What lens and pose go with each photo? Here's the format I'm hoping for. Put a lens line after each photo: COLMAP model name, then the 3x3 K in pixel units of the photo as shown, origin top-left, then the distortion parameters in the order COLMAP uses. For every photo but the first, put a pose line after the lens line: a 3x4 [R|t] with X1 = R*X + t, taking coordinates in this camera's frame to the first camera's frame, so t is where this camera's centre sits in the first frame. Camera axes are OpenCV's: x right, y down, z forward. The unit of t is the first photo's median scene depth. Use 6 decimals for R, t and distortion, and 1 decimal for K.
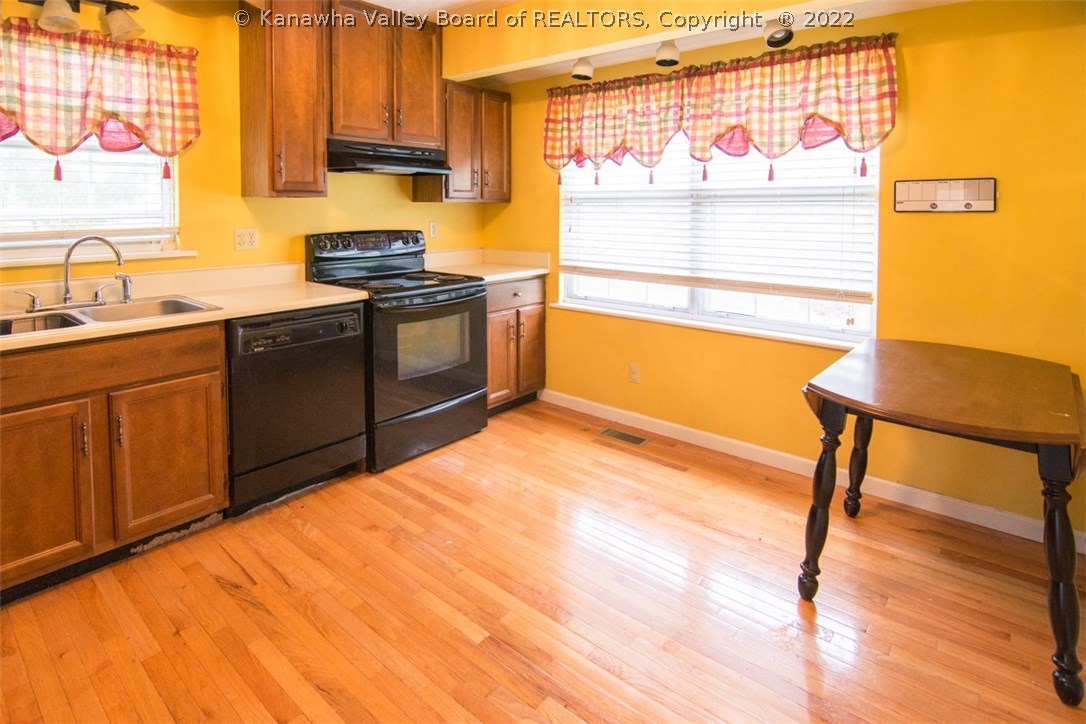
lens RADIAL K [[559.9, 0, 543.0], [0, 559.9, 362.0], [0, 0, 1]] dist [0.002131, -0.025973]
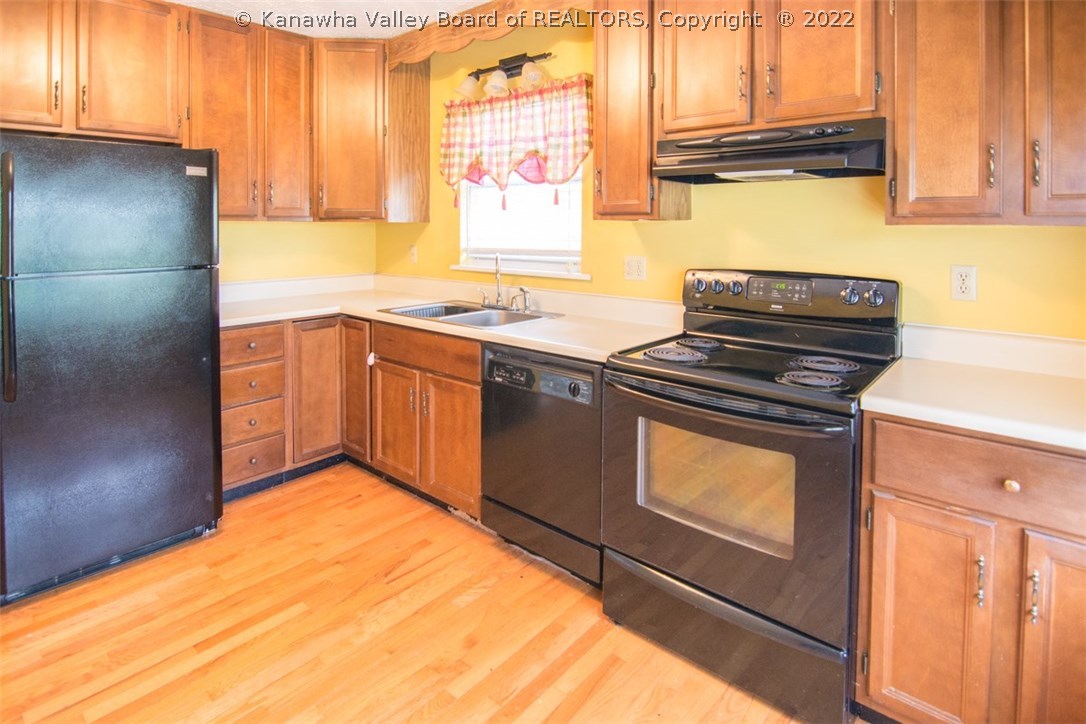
lens RADIAL K [[596.8, 0, 542.6], [0, 596.8, 300.0], [0, 0, 1]] dist [-0.029131, -0.000324]
pose [[-0.034580, 0.112519, -0.993048, 0.472857], [-0.273746, 0.954574, 0.117692, -0.291946], [0.961180, 0.275913, -0.002207, 1.056516]]
